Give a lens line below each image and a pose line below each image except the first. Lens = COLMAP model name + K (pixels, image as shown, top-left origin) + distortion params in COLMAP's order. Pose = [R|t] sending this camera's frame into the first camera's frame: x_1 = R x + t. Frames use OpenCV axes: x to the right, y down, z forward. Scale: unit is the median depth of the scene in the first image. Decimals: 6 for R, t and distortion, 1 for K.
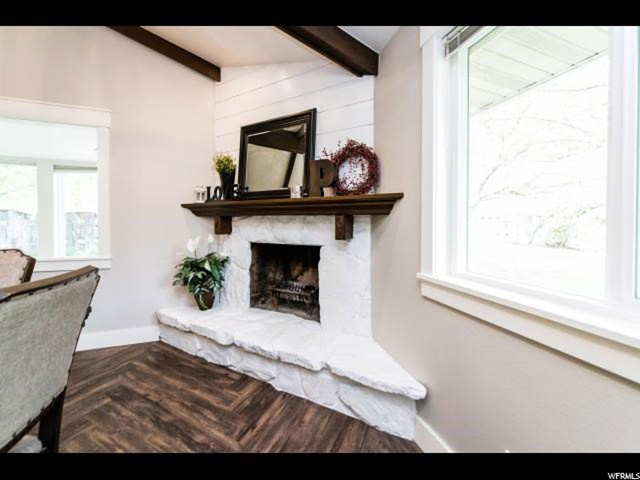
lens RADIAL K [[236.2, 0, 319.9], [0, 236.2, 224.4], [0, 0, 1]] dist [-0.002086, -0.000116]
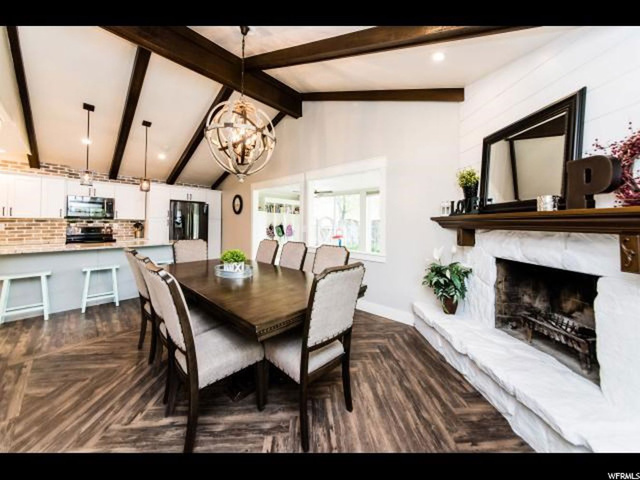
lens RADIAL K [[230.3, 0, 321.4], [0, 230.3, 217.8], [0, 0, 1]] dist [0.000697, 0.000086]
pose [[0.489061, -0.022213, -0.871967, 0.179148], [-0.016645, 0.999256, -0.034791, -0.039574], [0.872091, 0.031529, 0.488327, -0.054110]]
